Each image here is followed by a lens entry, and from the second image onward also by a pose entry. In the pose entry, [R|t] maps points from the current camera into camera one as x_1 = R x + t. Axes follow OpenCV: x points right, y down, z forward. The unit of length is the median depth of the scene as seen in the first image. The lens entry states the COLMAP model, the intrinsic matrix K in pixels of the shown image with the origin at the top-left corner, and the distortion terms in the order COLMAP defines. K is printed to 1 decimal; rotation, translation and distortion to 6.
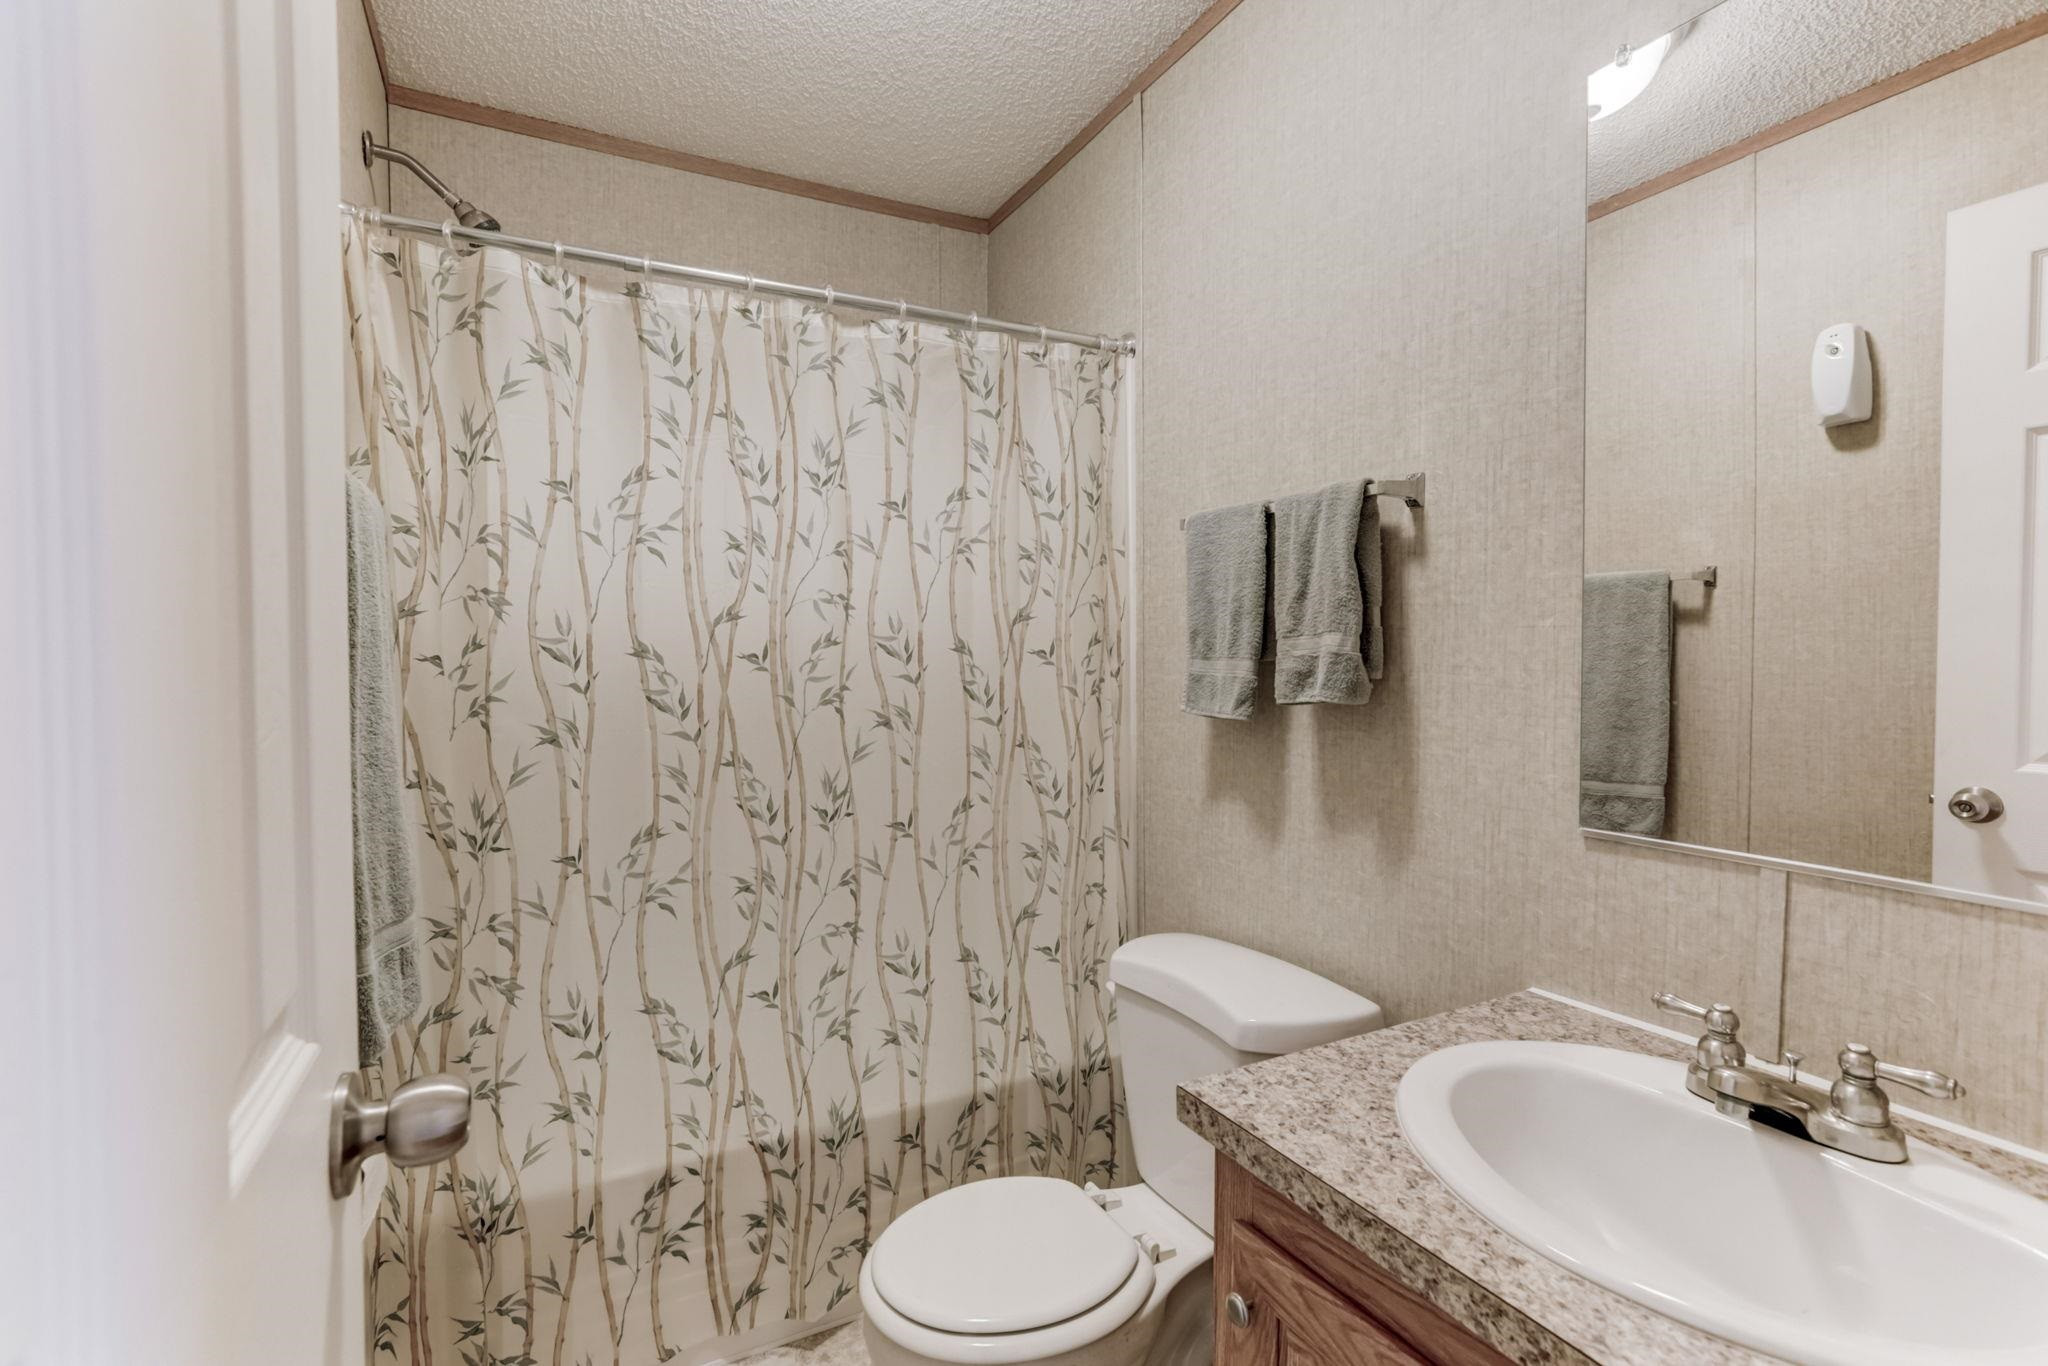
lens RADIAL K [[926.0, 0, 1022.0], [0, 926.0, 678.8], [0, 0, 1]] dist [-0.036224, 0.022903]
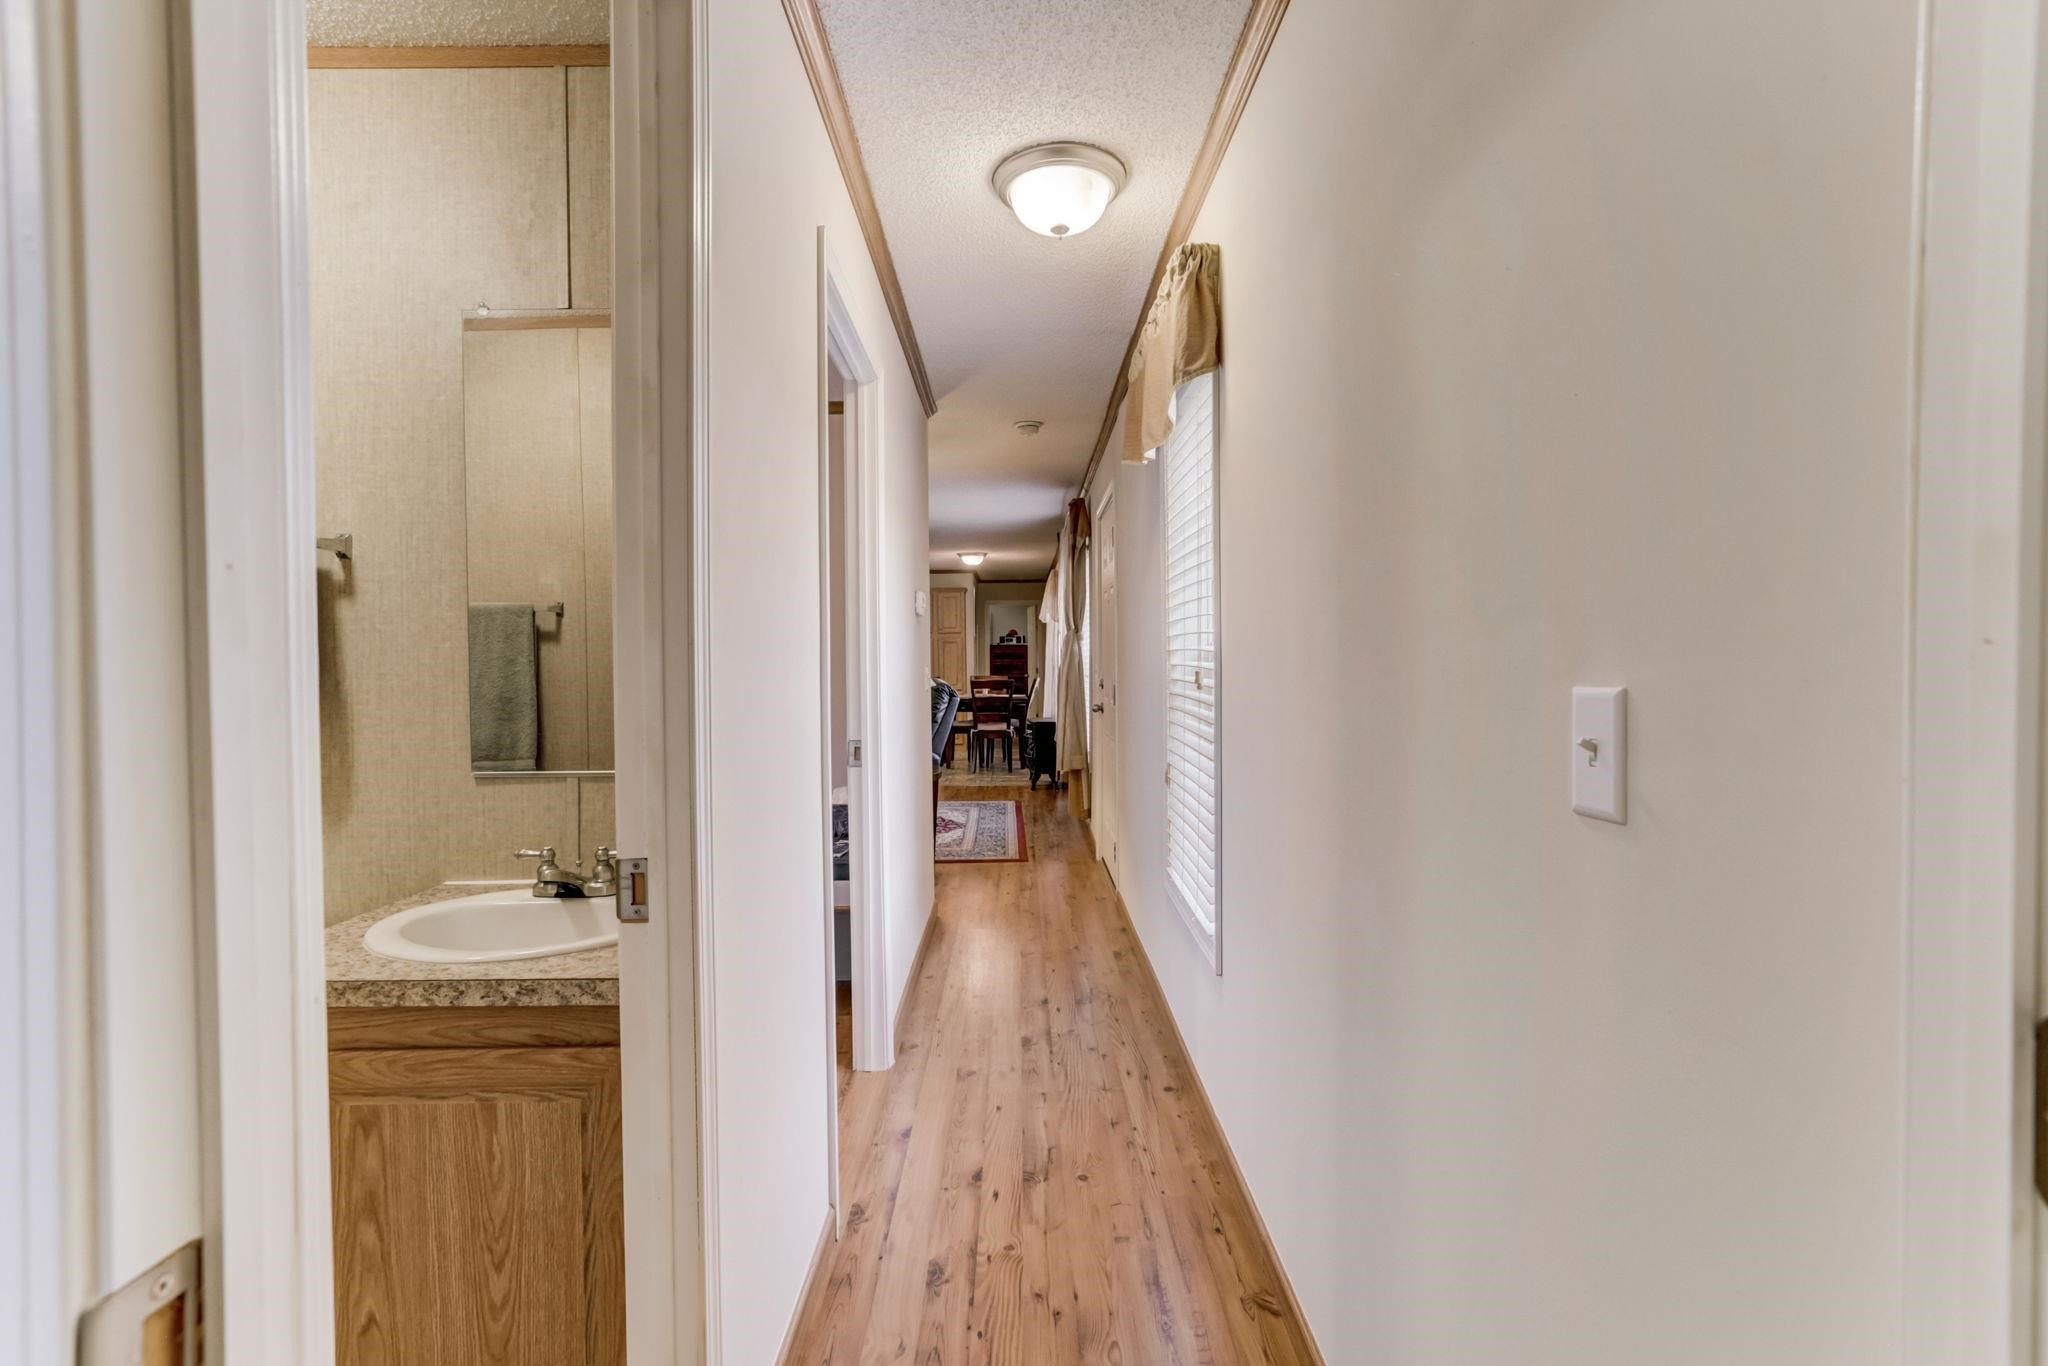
lens RADIAL K [[926.0, 0, 1022.0], [0, 926.0, 678.8], [0, 0, 1]] dist [-0.036224, 0.022903]
pose [[0.468320, -0.022318, 0.883277, -0.344880], [0.031226, 0.999475, 0.008698, 0.013325], [-0.883007, 0.023507, 0.468771, -0.591610]]
